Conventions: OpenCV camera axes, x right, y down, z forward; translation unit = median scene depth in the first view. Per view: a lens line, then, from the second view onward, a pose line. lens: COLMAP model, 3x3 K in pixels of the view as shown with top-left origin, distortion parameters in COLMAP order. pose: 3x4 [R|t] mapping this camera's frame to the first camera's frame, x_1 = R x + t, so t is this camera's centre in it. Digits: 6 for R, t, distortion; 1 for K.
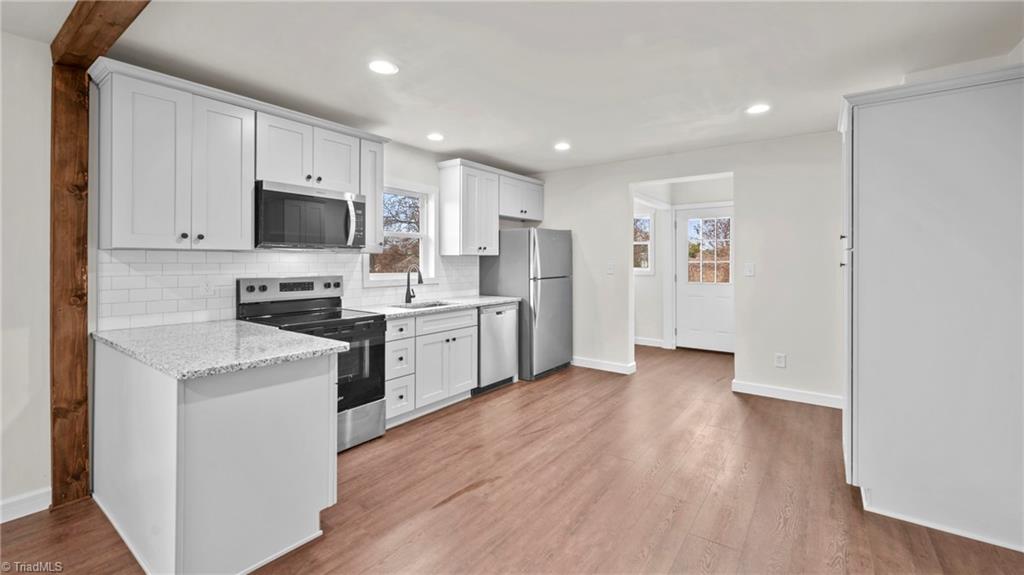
lens RADIAL K [[427.2, 0, 512.1], [0, 427.2, 262.6], [0, 0, 1]] dist [0.000405, -0.000018]
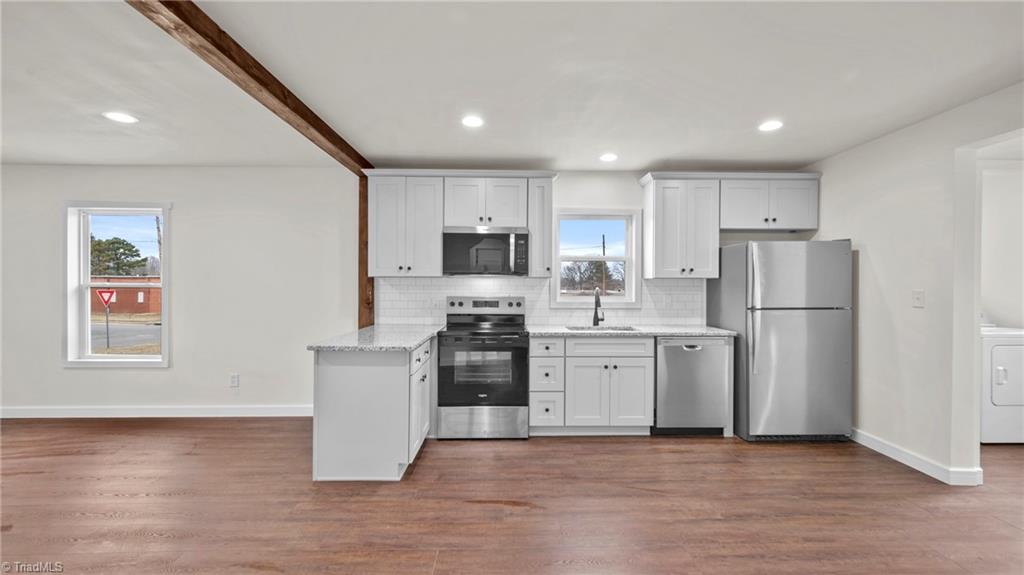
lens RADIAL K [[417.9, 0, 516.3], [0, 417.9, 289.7], [0, 0, 1]] dist [-0.000615, -0.000268]
pose [[0.610995, 0.011749, -0.791547, 0.505371], [-0.006270, 0.999930, 0.010002, -0.000347], [0.791610, -0.001148, 0.611026, 0.279699]]
